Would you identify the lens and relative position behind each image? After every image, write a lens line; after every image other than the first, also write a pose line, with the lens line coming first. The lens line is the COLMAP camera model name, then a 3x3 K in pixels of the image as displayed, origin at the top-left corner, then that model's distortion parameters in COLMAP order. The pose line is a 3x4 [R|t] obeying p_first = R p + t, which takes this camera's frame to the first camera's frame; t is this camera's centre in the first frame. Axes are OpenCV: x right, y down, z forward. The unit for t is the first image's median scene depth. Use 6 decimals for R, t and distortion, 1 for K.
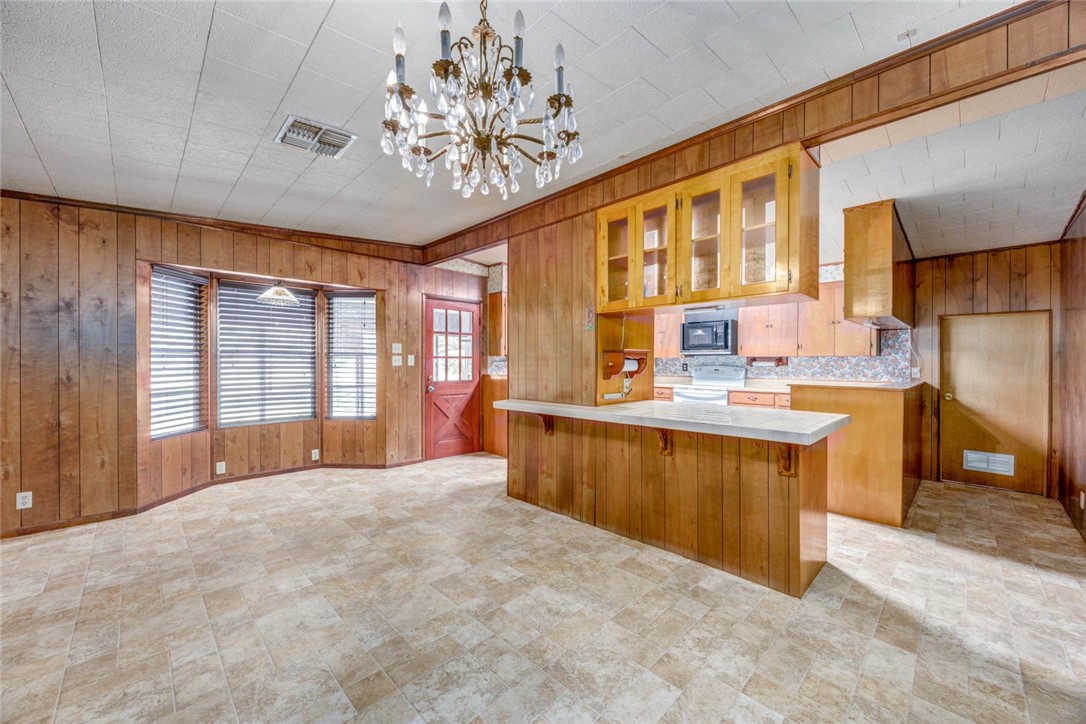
lens RADIAL K [[421.8, 0, 545.6], [0, 421.8, 361.7], [0, 0, 1]] dist [-0.001632, 0.000077]
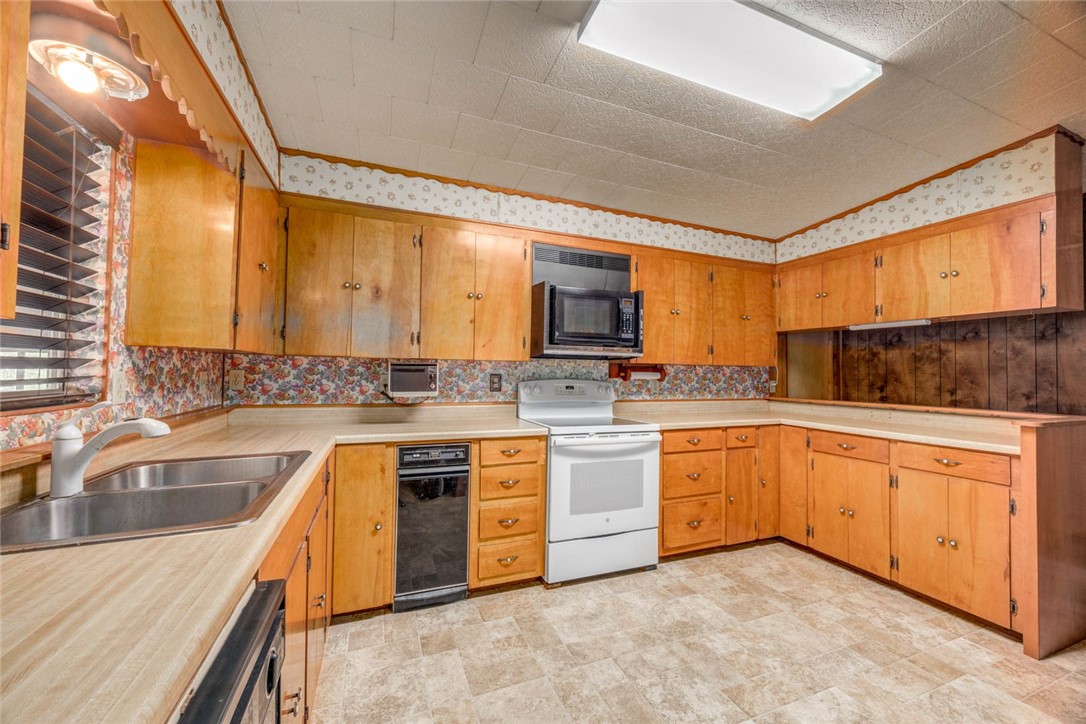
lens RADIAL K [[421.8, 0, 542.1], [0, 421.8, 359.0], [0, 0, 1]] dist [-0.001632, 0.000077]
pose [[0.373733, 0.030931, 0.927021, -0.153803], [-0.014080, 0.999518, -0.027674, -0.000292], [-0.927430, -0.002710, 0.373988, 1.706495]]
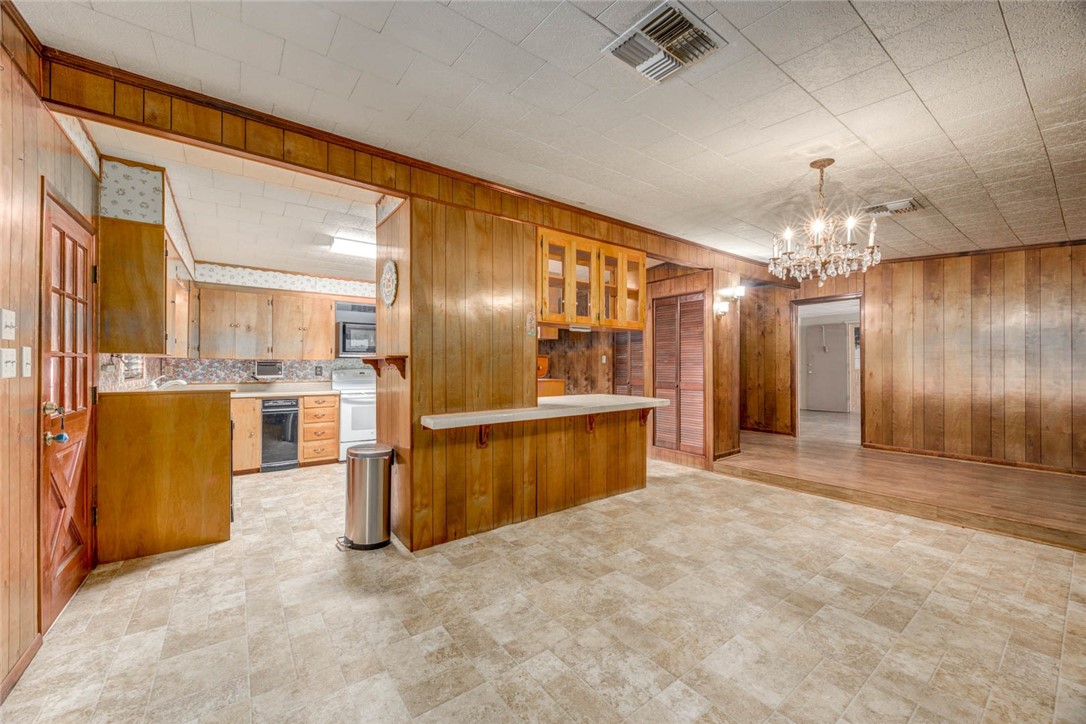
lens RADIAL K [[421.8, 0, 545.9], [0, 421.8, 361.3], [0, 0, 1]] dist [-0.001632, 0.000077]
pose [[0.123085, 0.006511, 0.992375, -1.046457], [-0.001713, 0.999978, -0.006349, -0.004574], [-0.992395, -0.000919, 0.123094, 0.920059]]
